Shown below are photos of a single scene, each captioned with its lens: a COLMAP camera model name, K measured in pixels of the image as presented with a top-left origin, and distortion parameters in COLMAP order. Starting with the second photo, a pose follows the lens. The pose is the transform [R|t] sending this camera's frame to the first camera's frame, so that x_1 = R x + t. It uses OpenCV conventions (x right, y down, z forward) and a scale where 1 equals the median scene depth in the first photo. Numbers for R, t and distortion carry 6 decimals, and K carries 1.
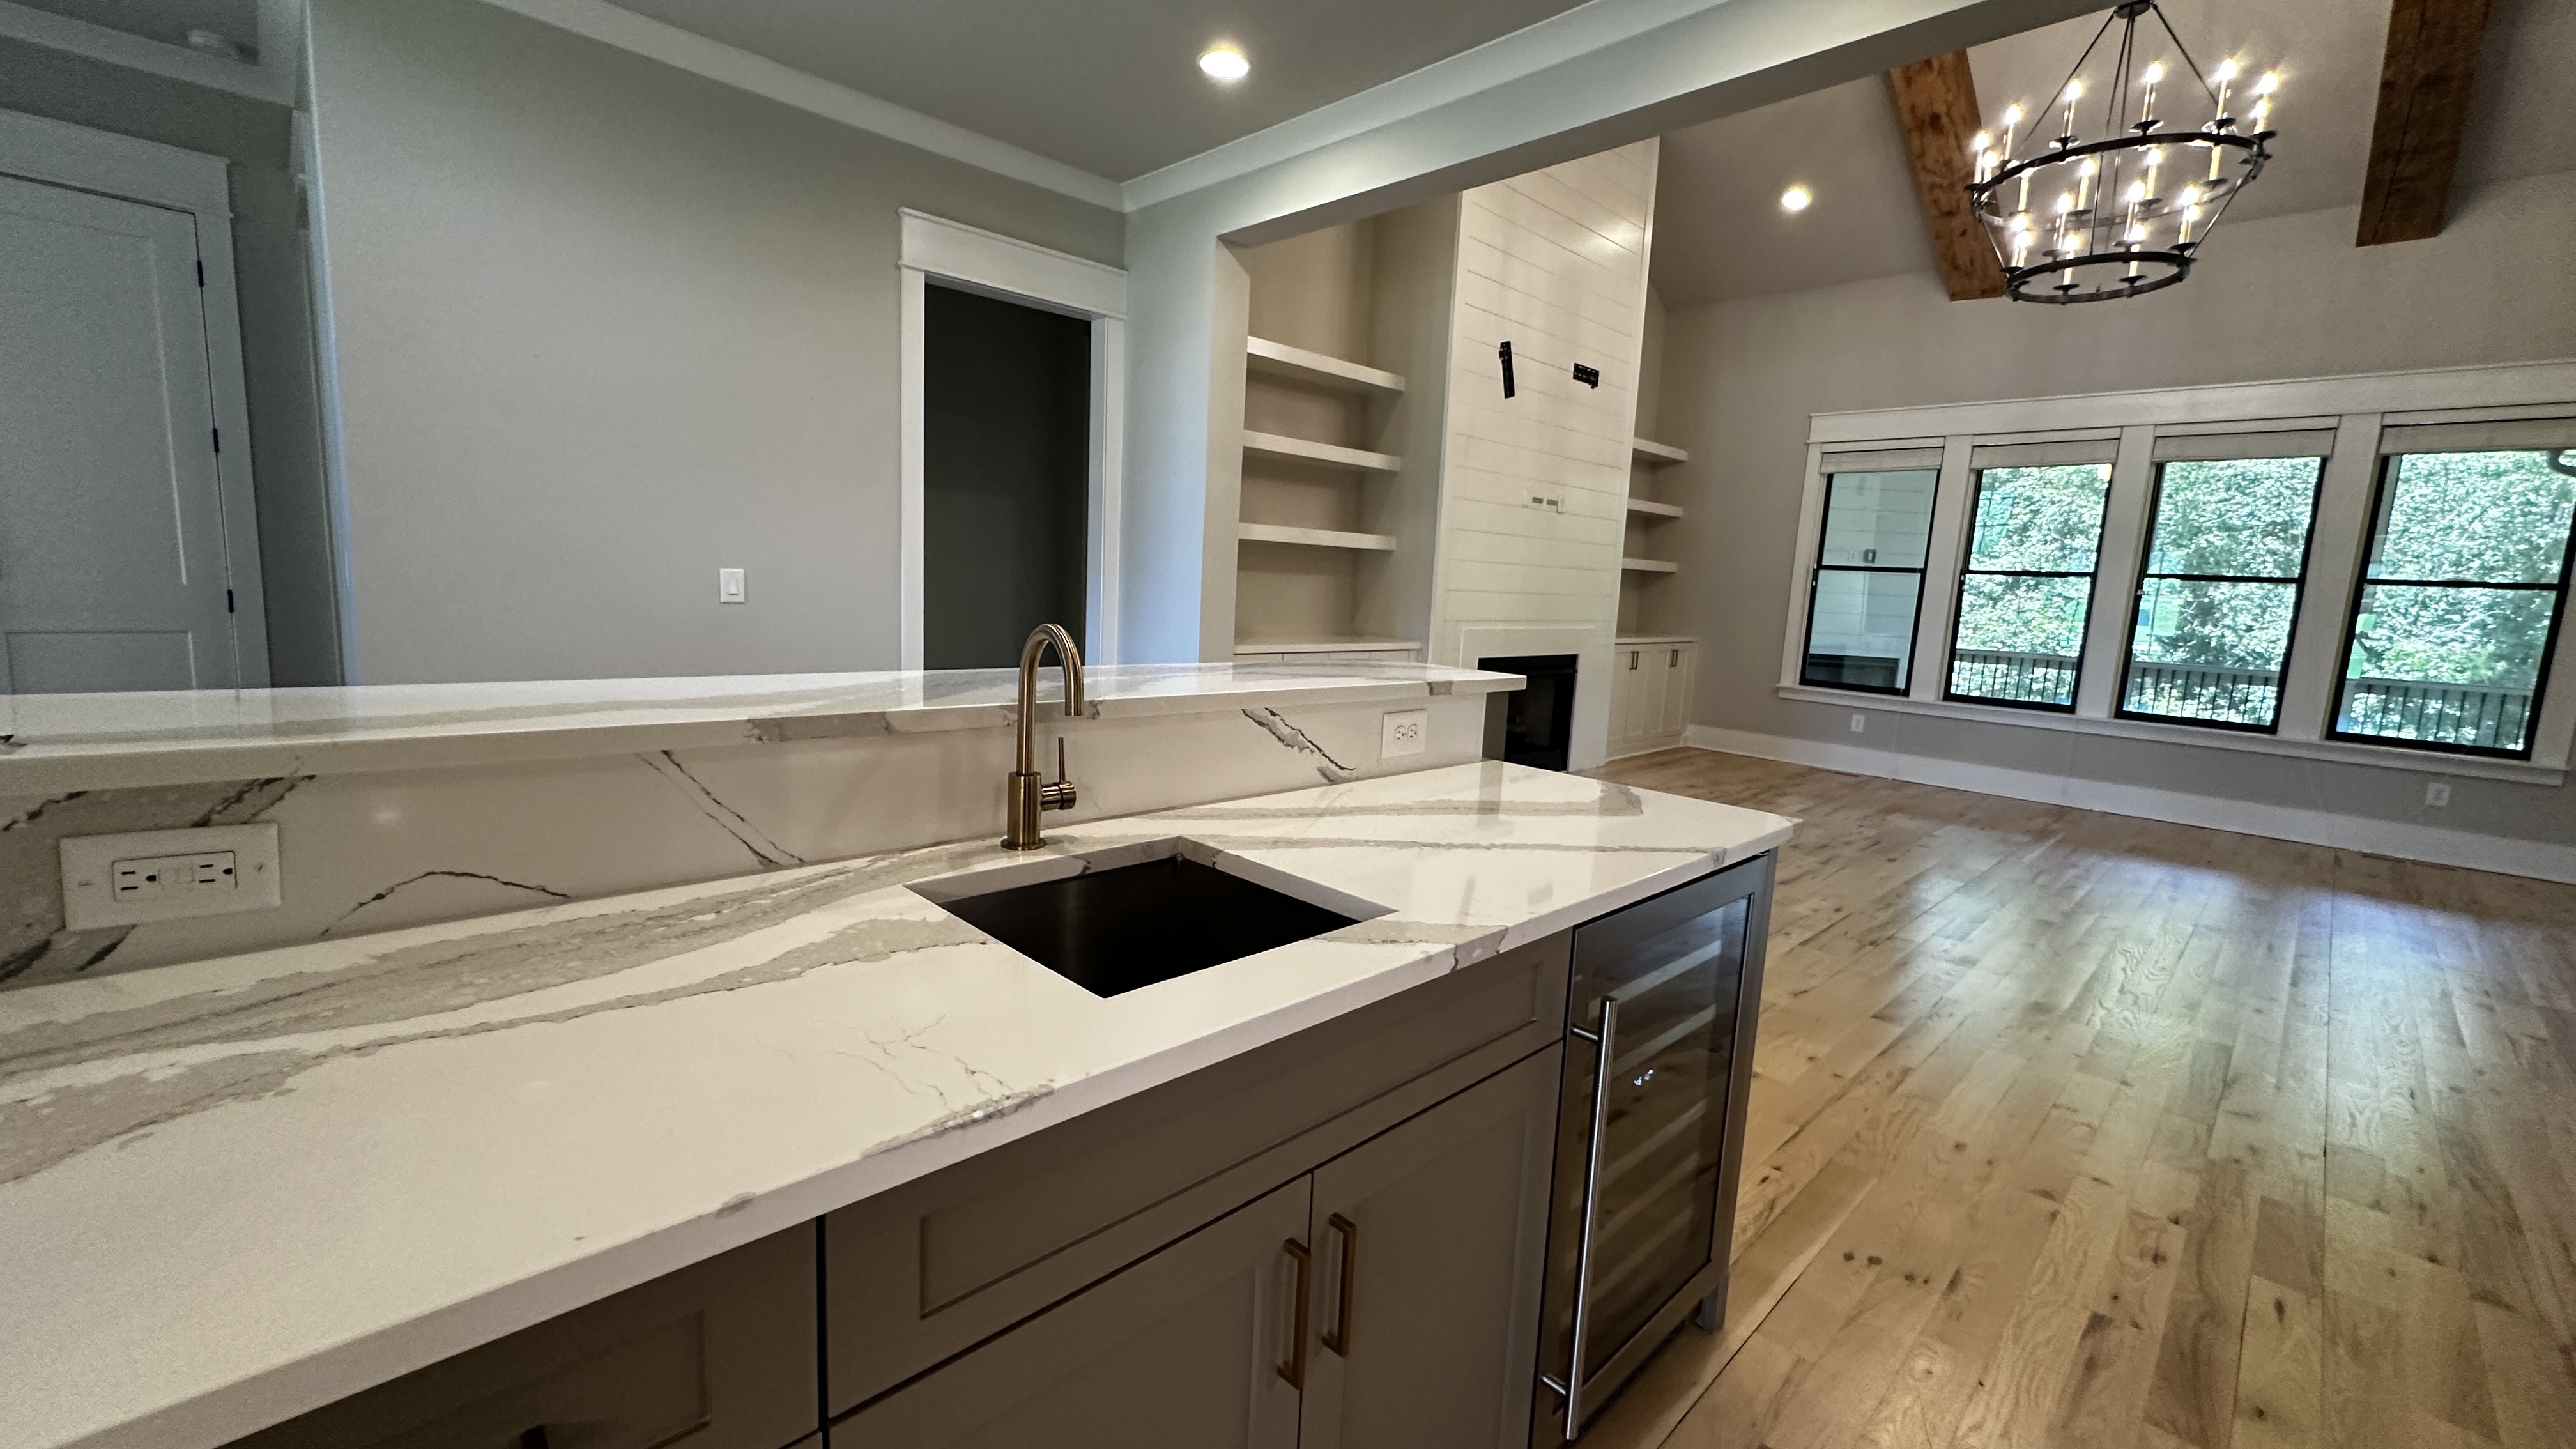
lens RADIAL K [[1031.7, 0, 1283.8], [0, 1031.7, 720.7], [0, 0, 1]] dist [-0.002704, -0.000509]
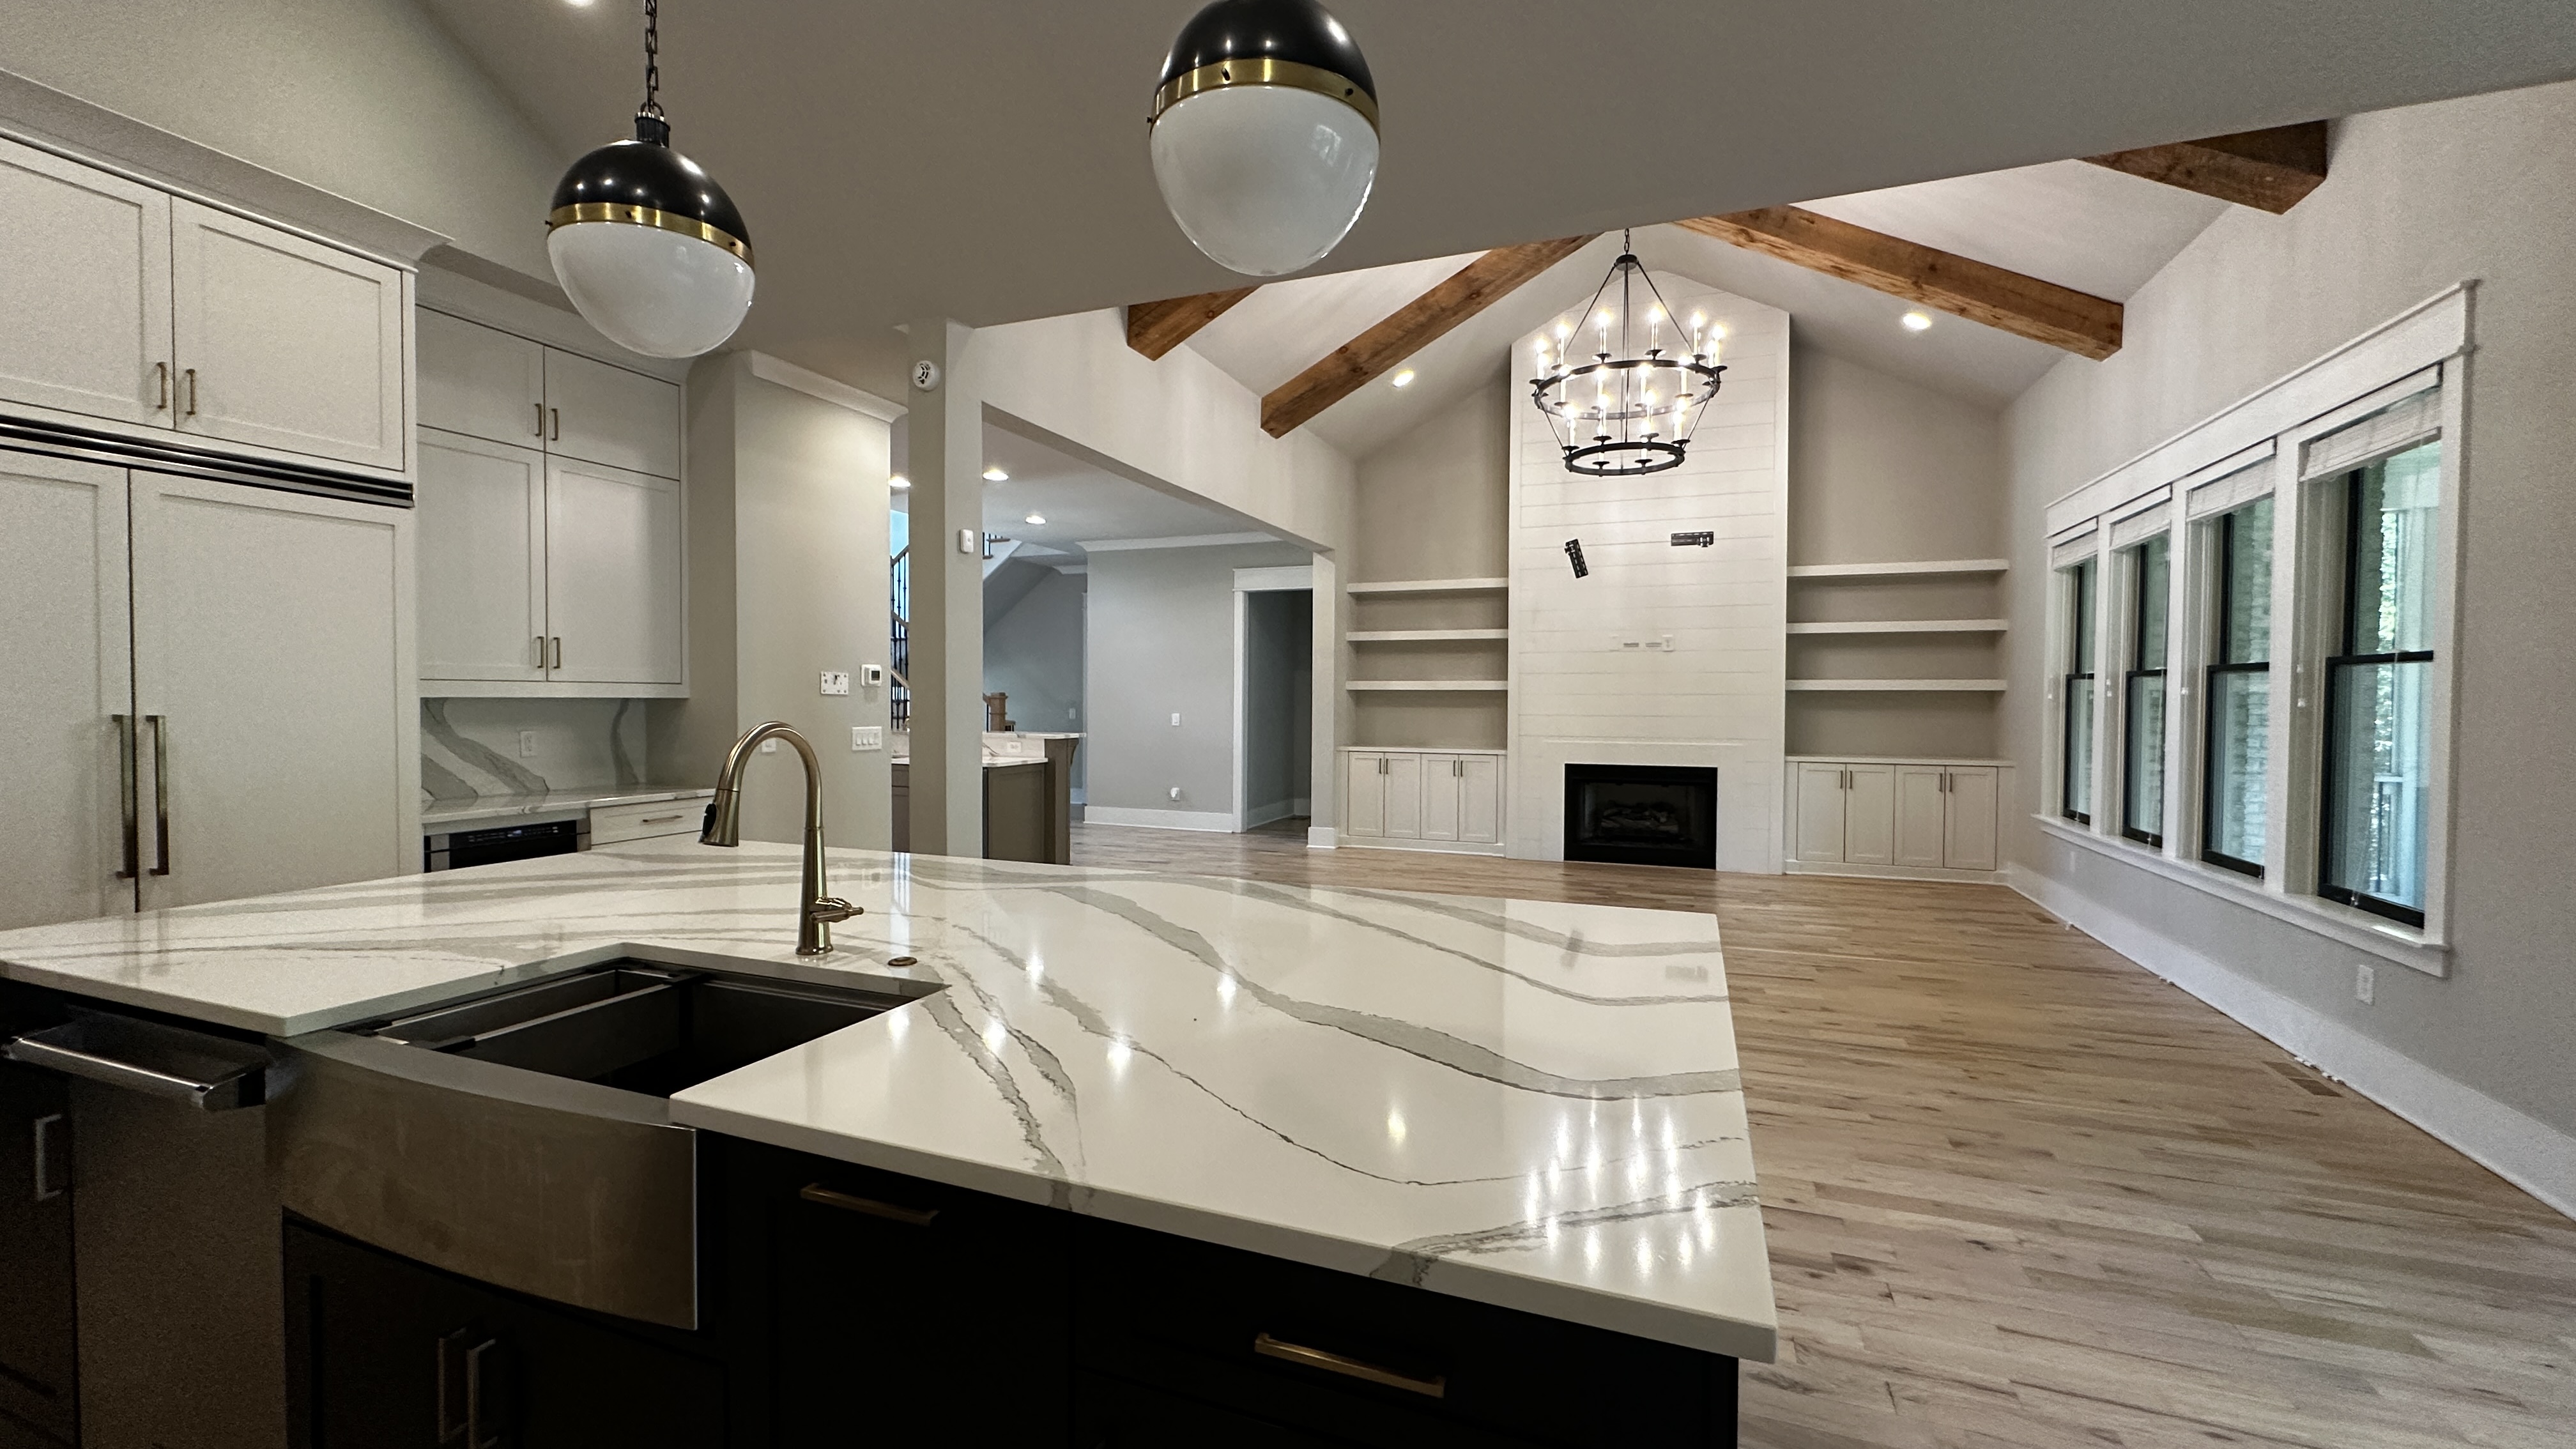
lens RADIAL K [[1031.7, 0, 1283.8], [0, 1031.7, 720.7], [0, 0, 1]] dist [-0.002704, -0.000509]
pose [[0.407136, -0.023843, -0.913056, 1.234254], [-0.115175, 0.990339, -0.077218, 0.031936], [0.906077, 0.136599, 0.400457, 0.093858]]
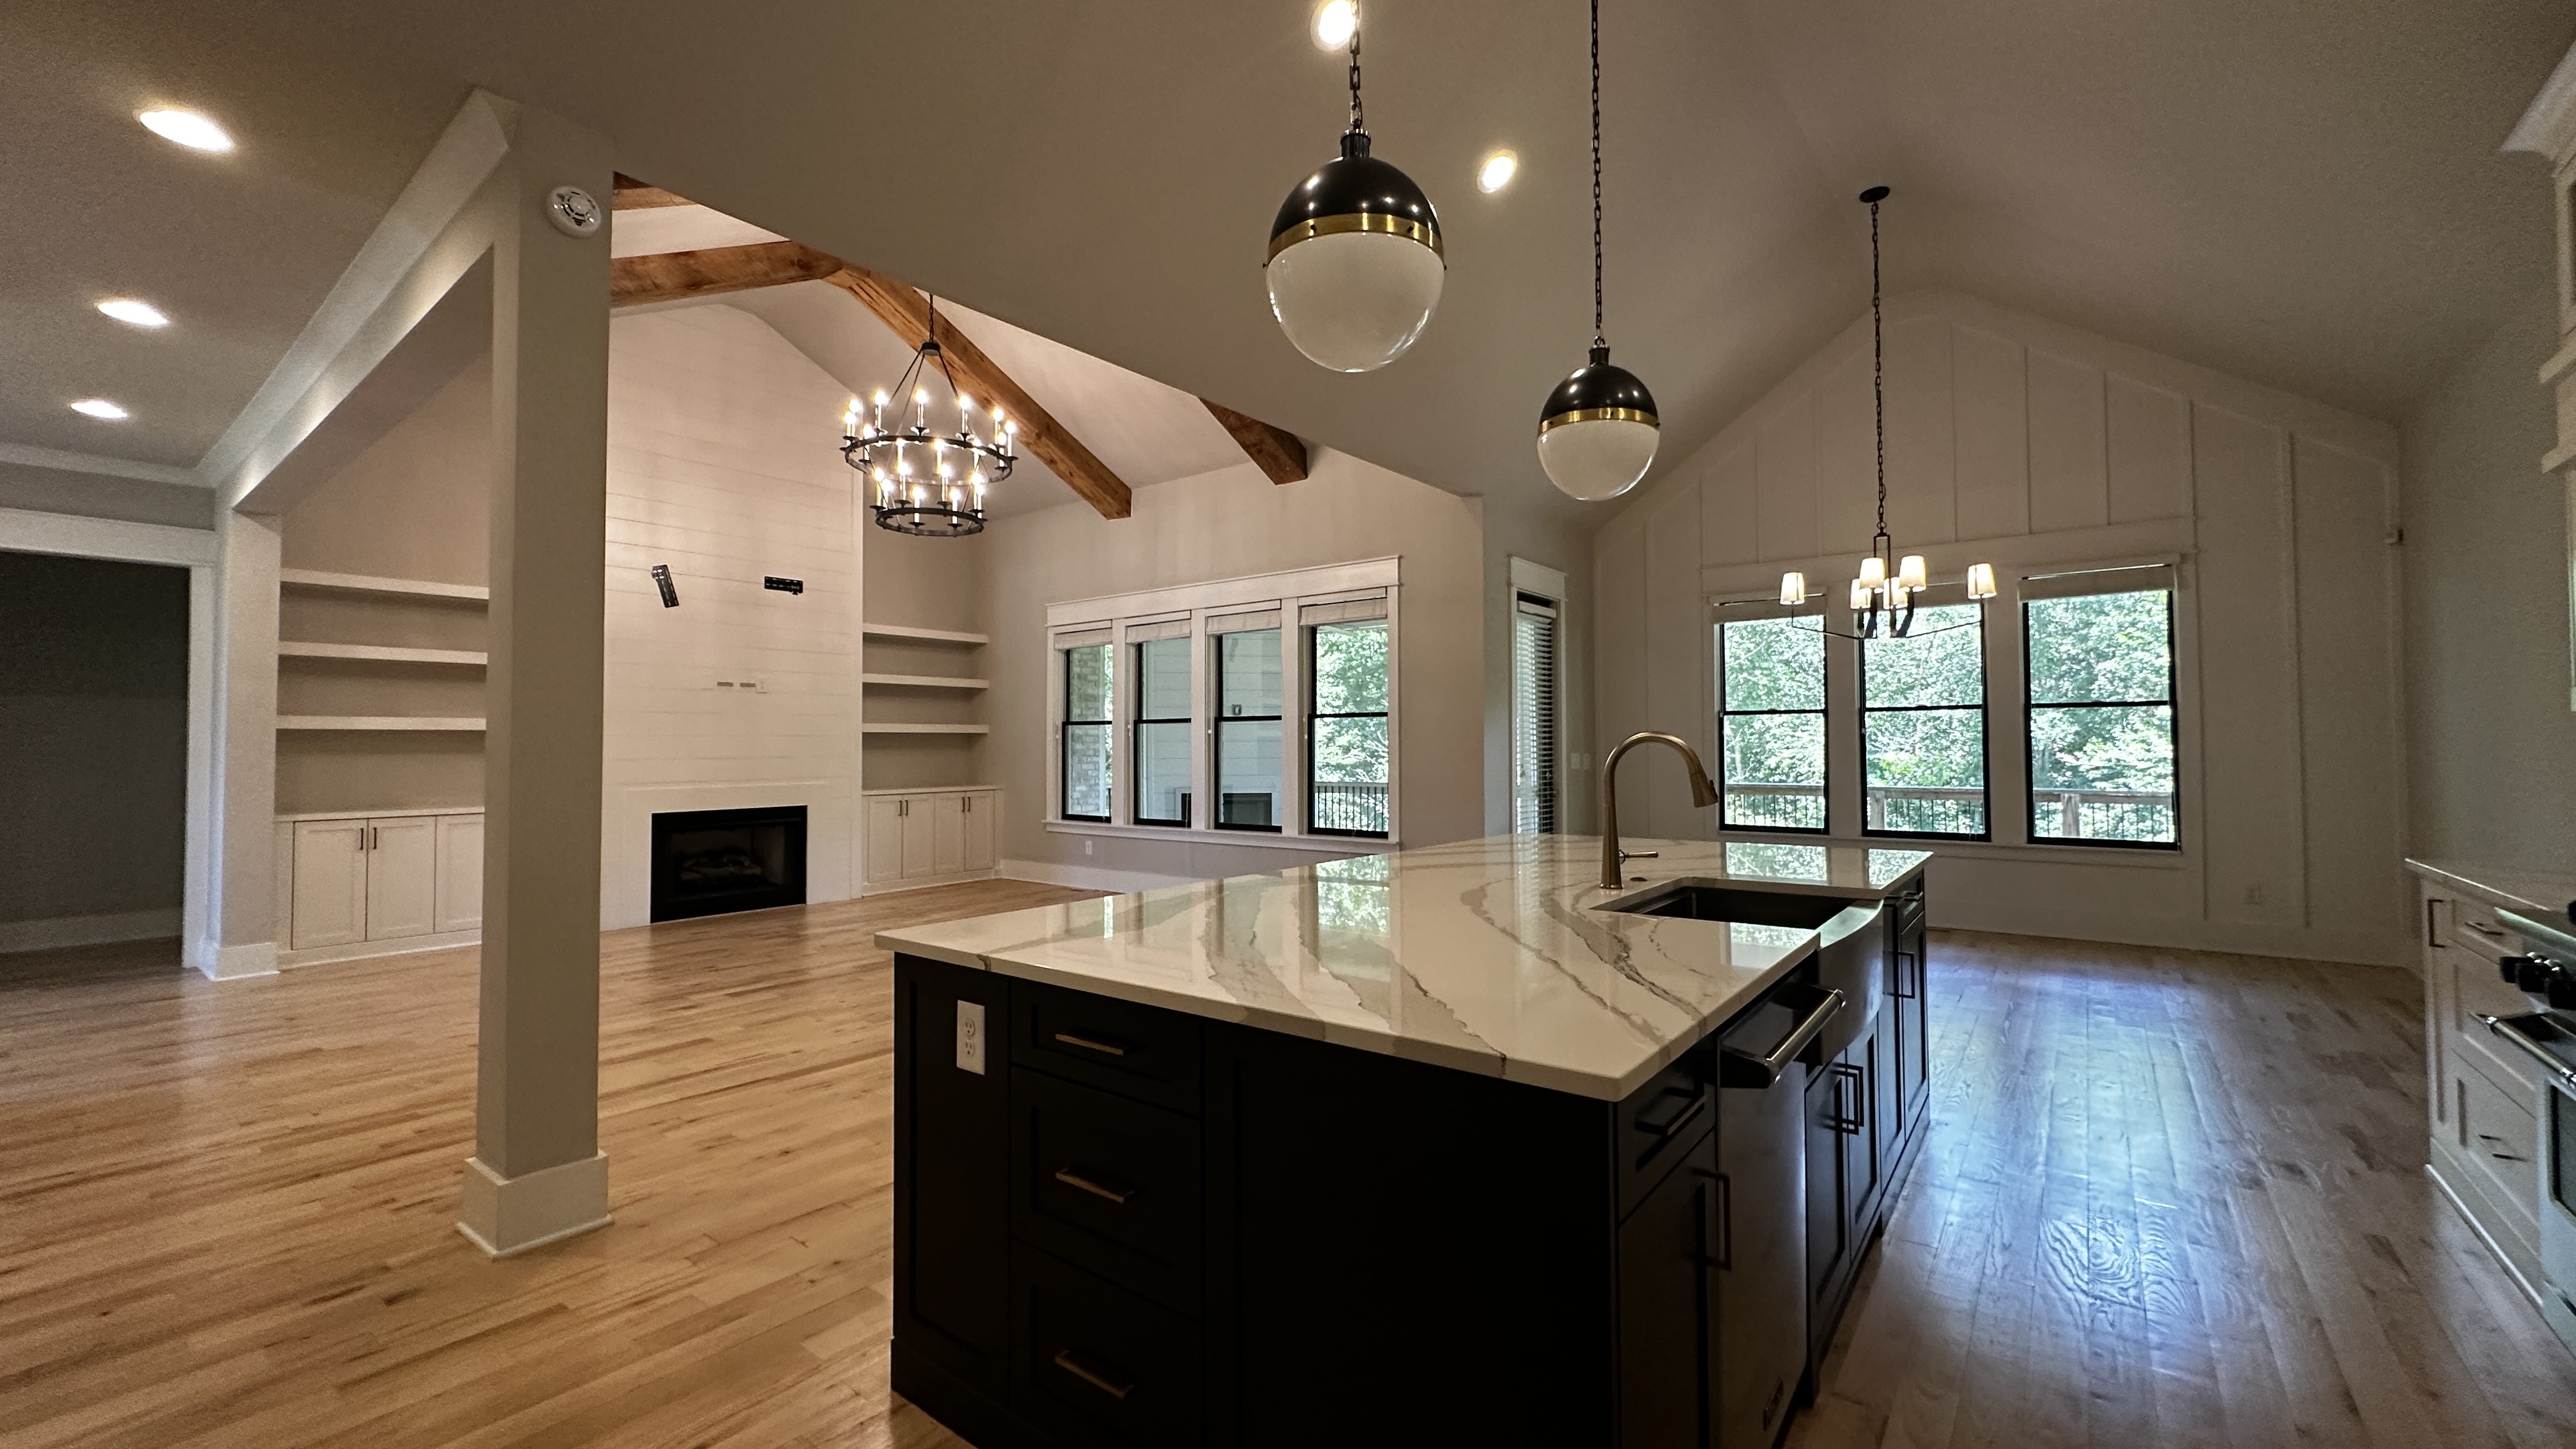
lens RADIAL K [[1031.7, 0, 1283.8], [0, 1031.7, 720.7], [0, 0, 1]] dist [-0.002704, -0.000509]
pose [[0.990396, -0.046850, 0.130079, 0.741347], [0.067124, 0.985450, -0.156148, 0.070173], [-0.120871, 0.163380, 0.979131, -0.295174]]
